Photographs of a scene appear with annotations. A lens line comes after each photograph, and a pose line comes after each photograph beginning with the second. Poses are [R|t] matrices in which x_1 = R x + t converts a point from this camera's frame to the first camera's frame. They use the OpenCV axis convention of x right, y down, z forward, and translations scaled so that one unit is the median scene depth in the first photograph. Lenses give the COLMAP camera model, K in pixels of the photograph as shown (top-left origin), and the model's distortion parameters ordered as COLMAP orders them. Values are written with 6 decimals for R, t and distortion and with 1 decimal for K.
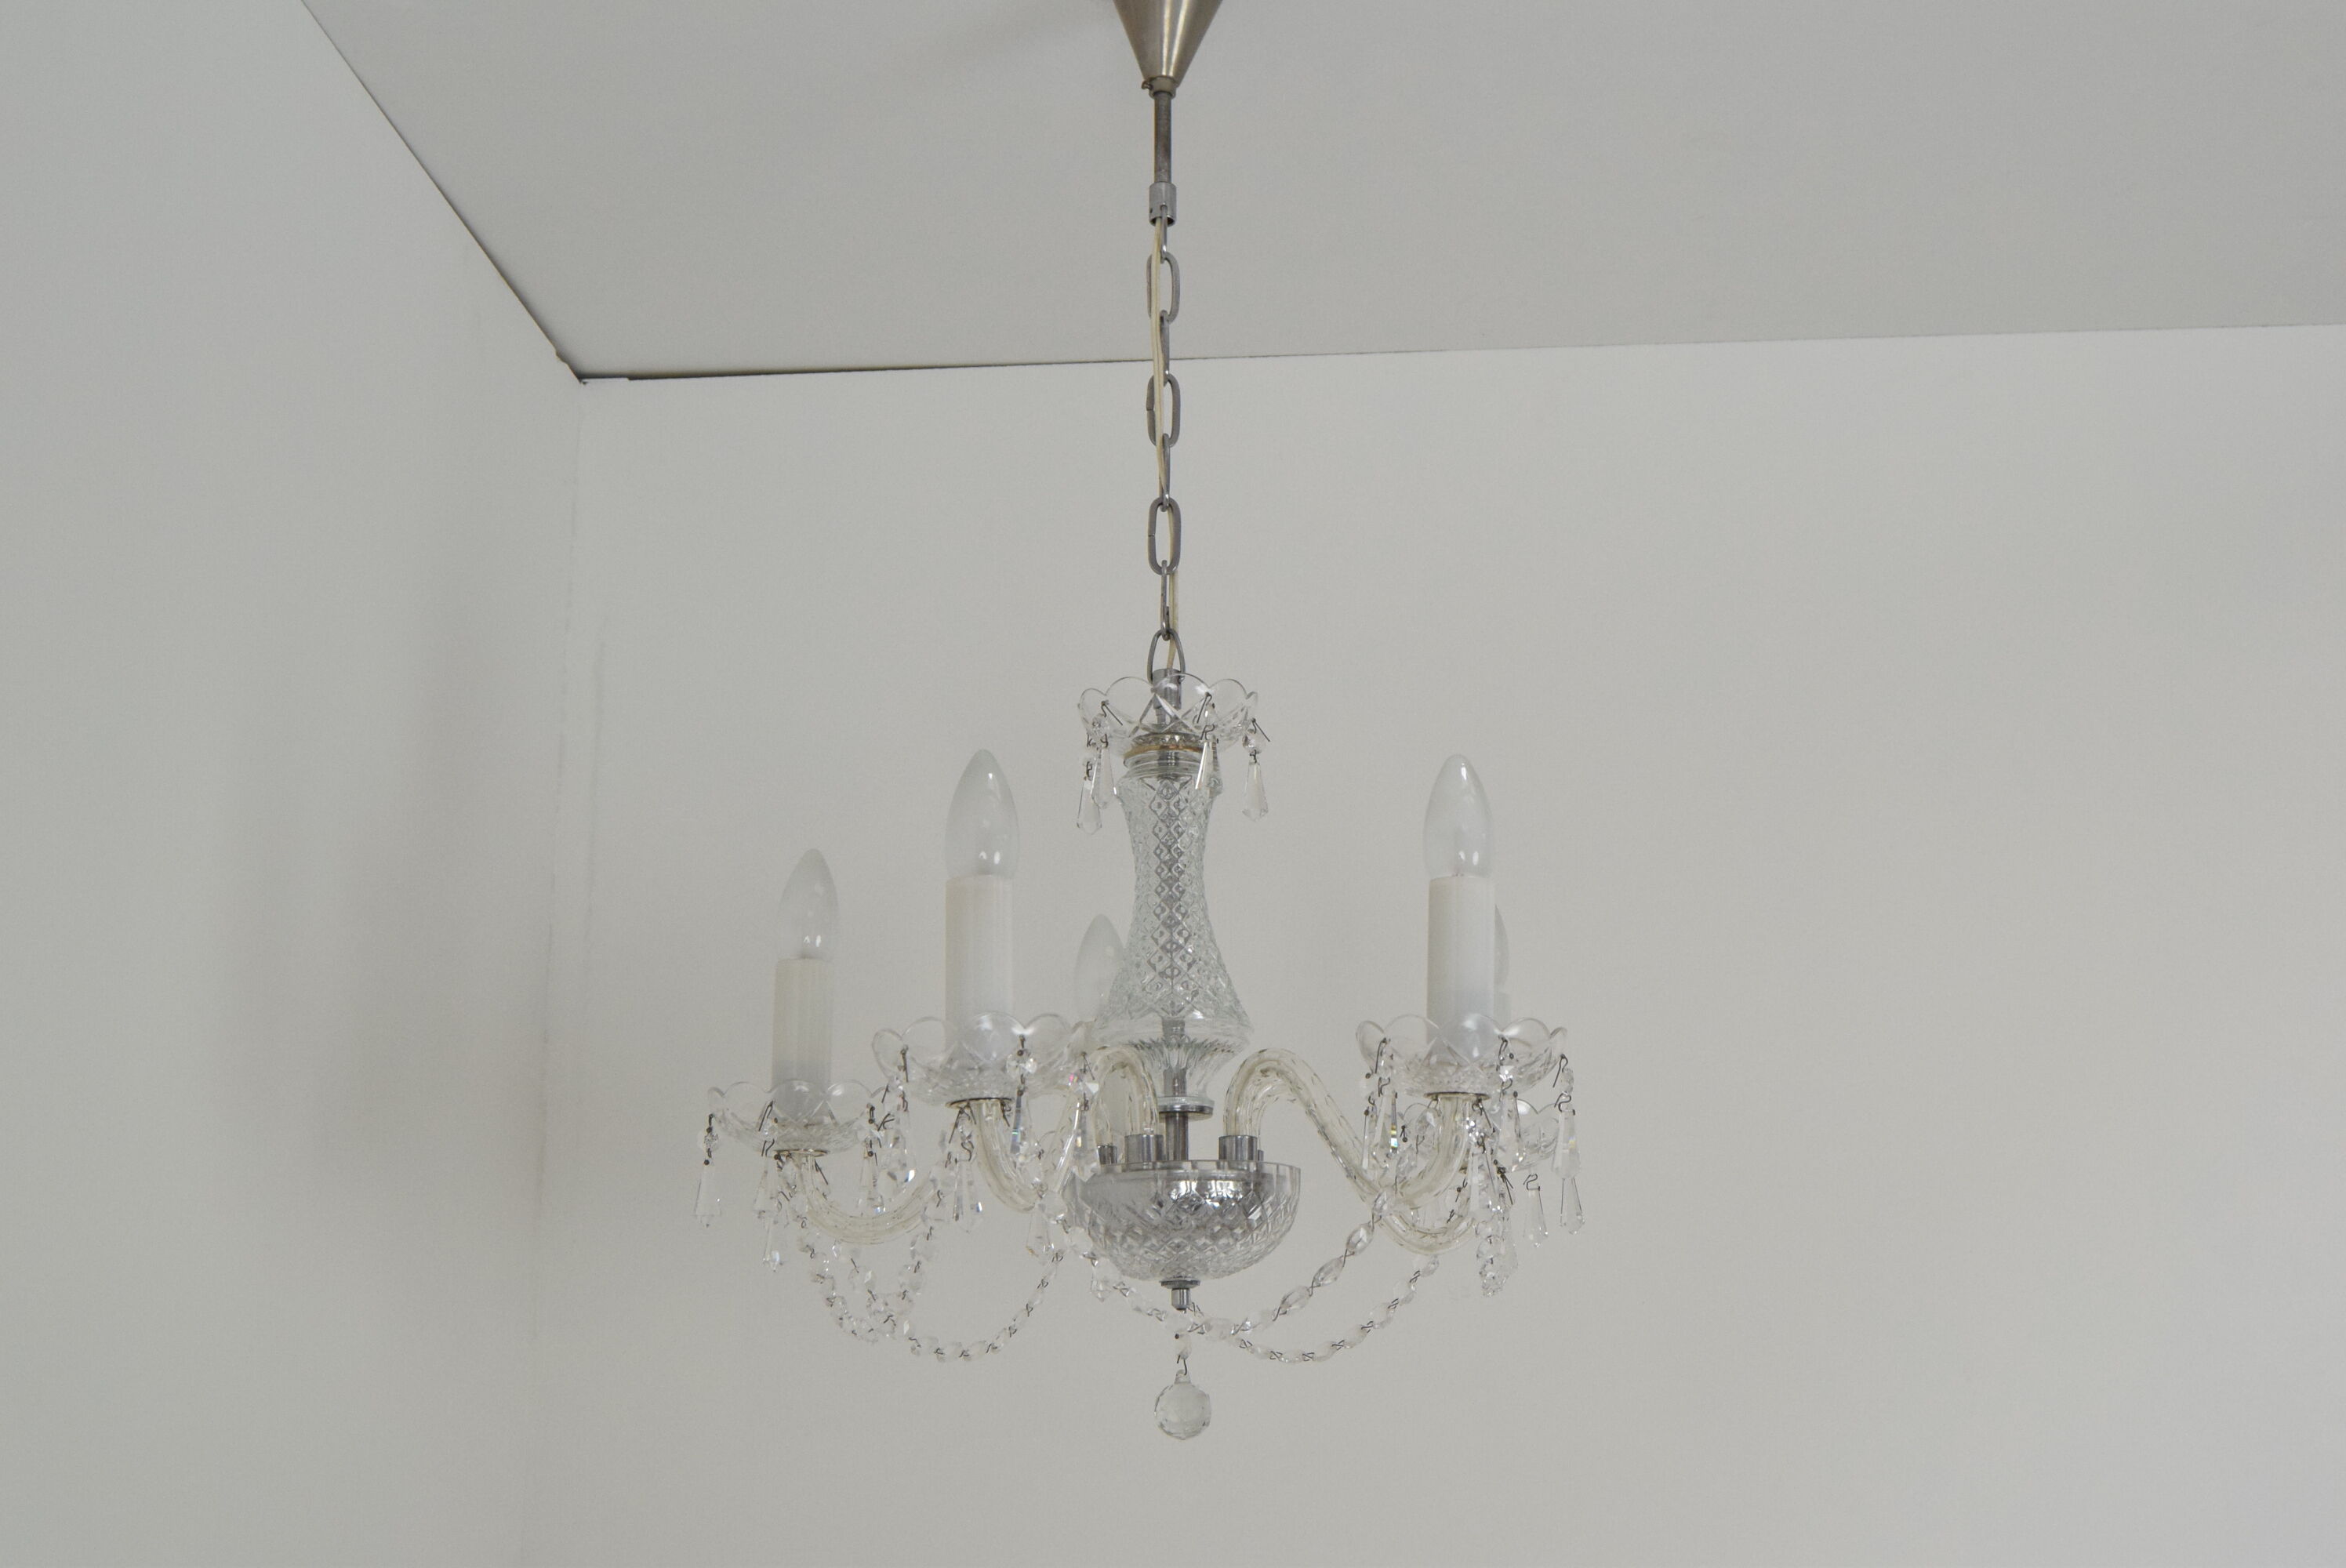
lens RADIAL K [[2773.3, 0, 1172.2], [0, 2773.3, 787.7], [0, 0, 1]] dist [-0.035168, 0.000000]
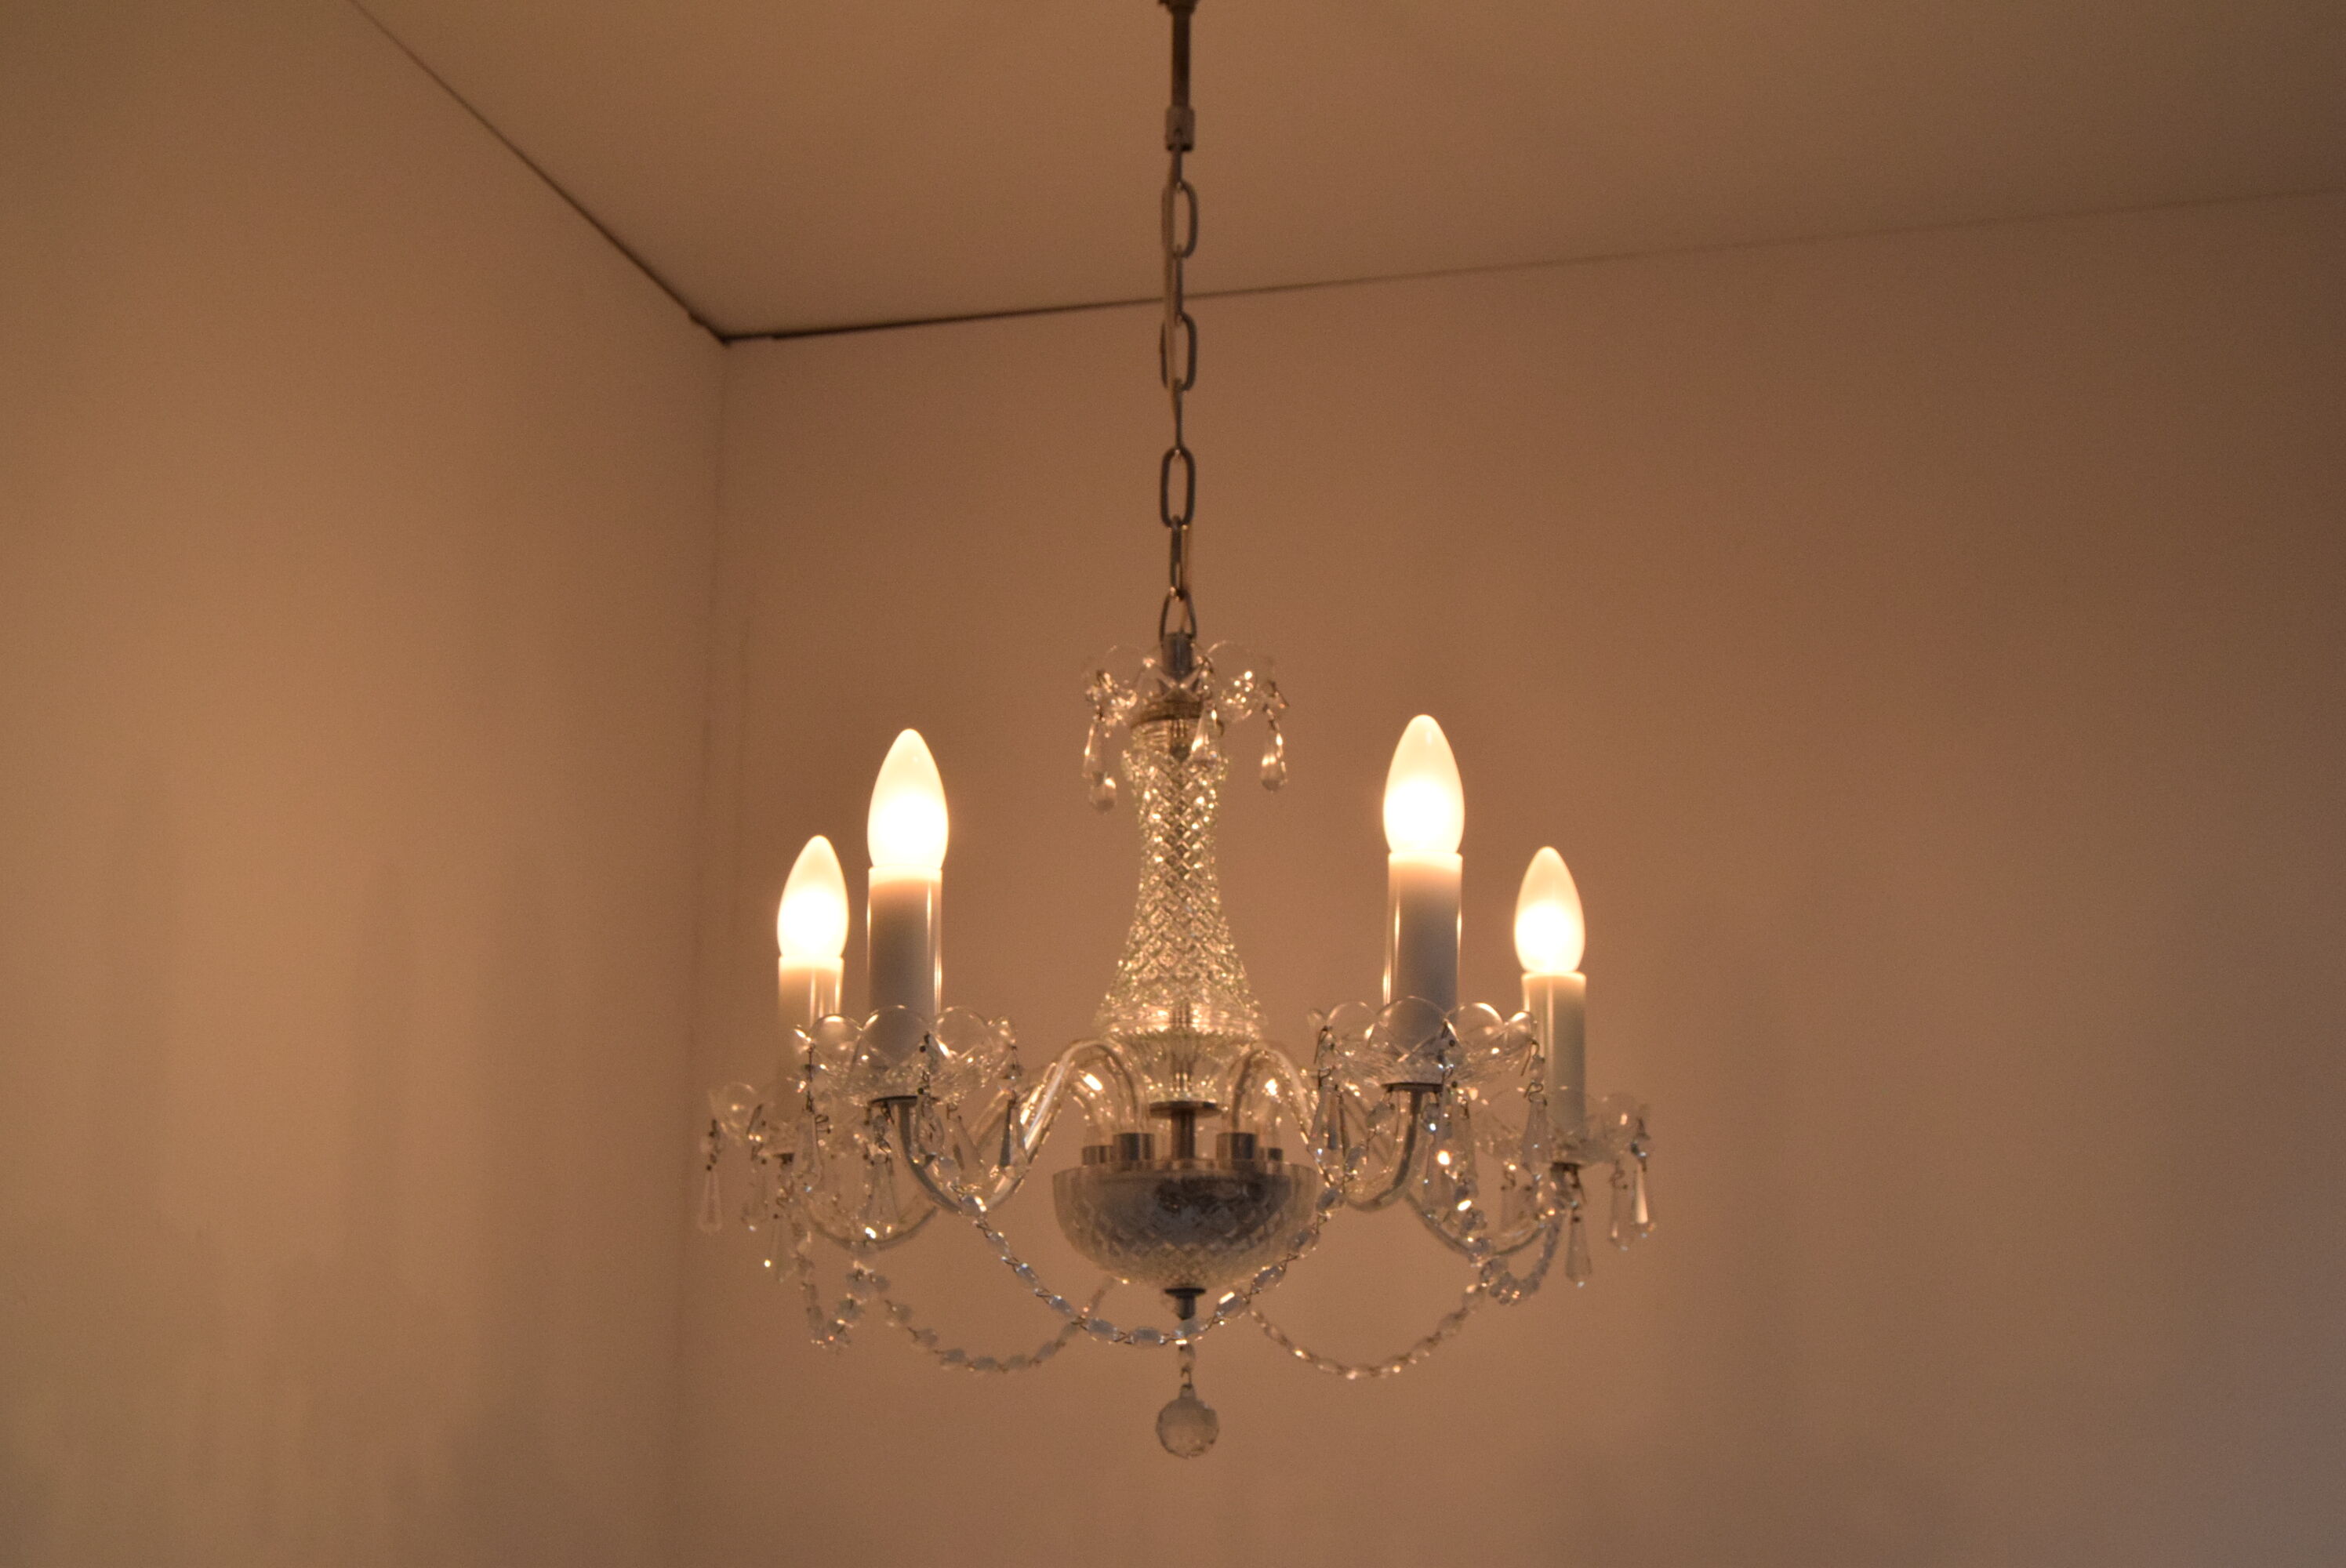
lens RADIAL K [[3130.9, 0, 1182.6], [0, 3130.9, 795.8], [0, 0, 1]] dist [-0.023345, 0.000000]
pose [[0.982927, -0.032641, -0.181079, 0.193384], [0.035488, 0.999292, 0.012507, -0.001283], [0.180542, -0.018720, 0.983389, -0.033602]]
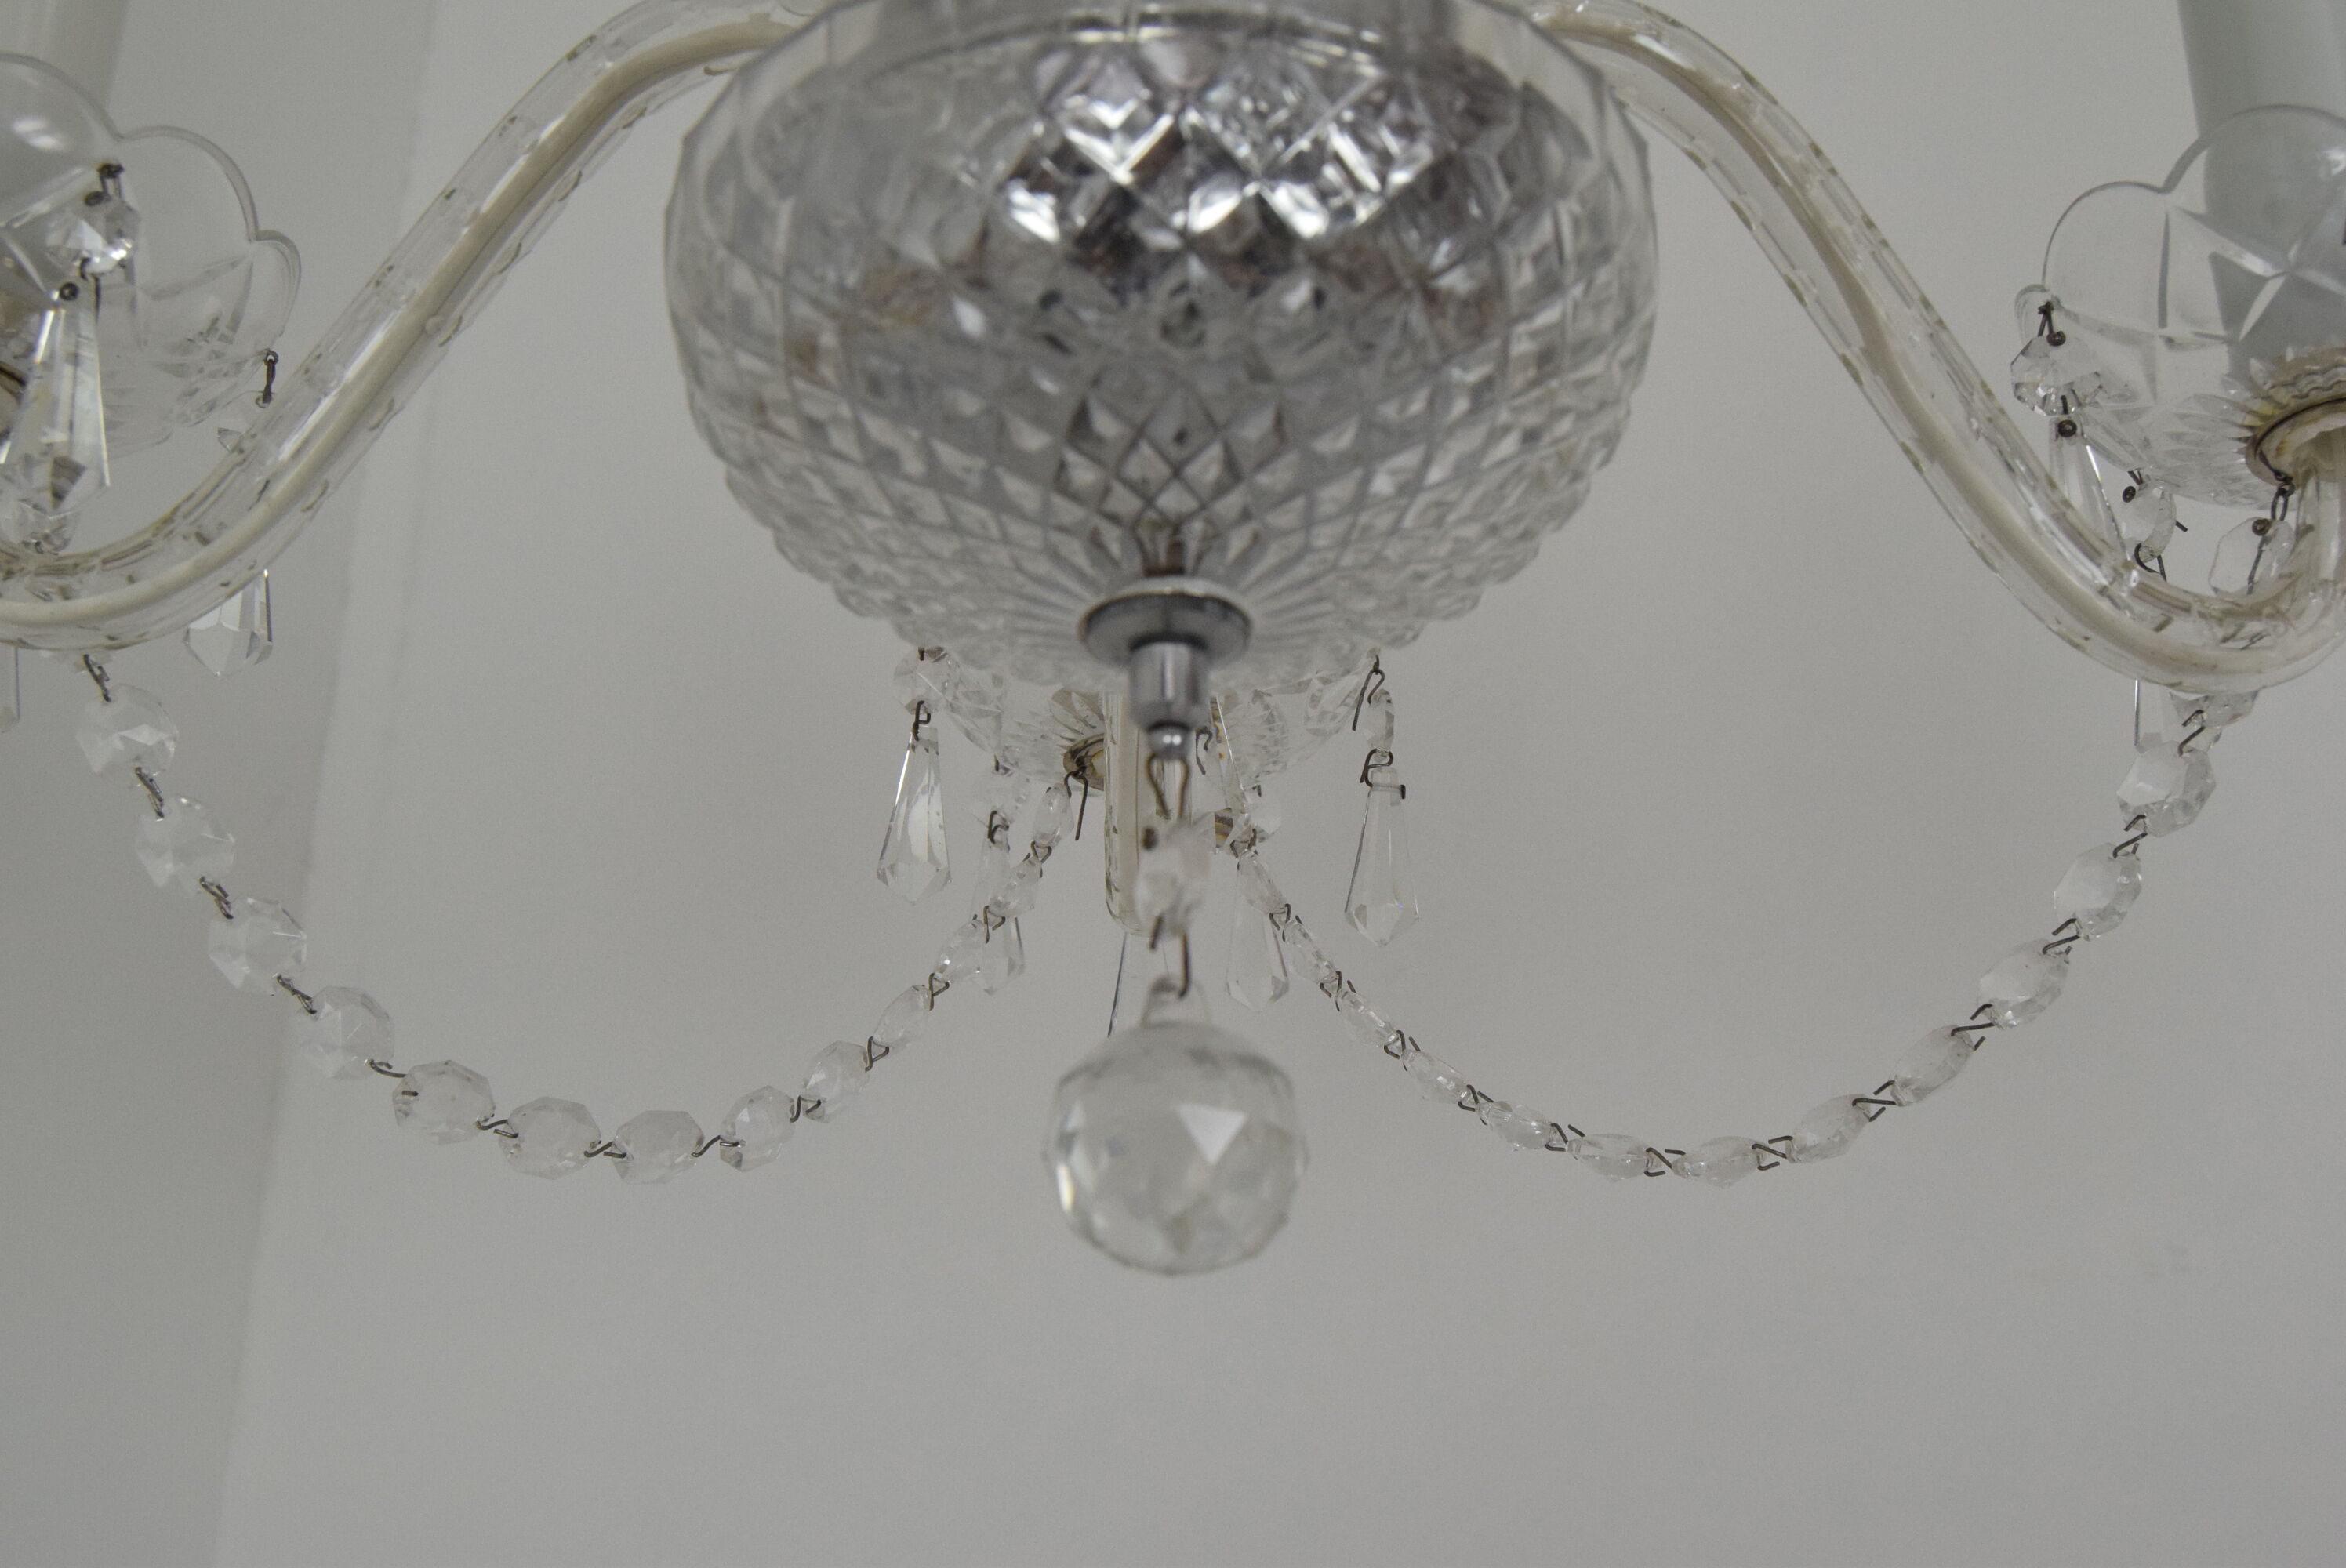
lens RADIAL K [[2694.5, 0, 1183.2], [0, 2694.5, 795.1], [0, 0, 1]] dist [-0.055538, 0.000000]
pose [[0.981716, -0.062108, -0.179933, 0.044124], [0.037965, 0.990167, -0.134640, 0.218037], [0.186526, 0.125347, 0.974421, 0.755341]]
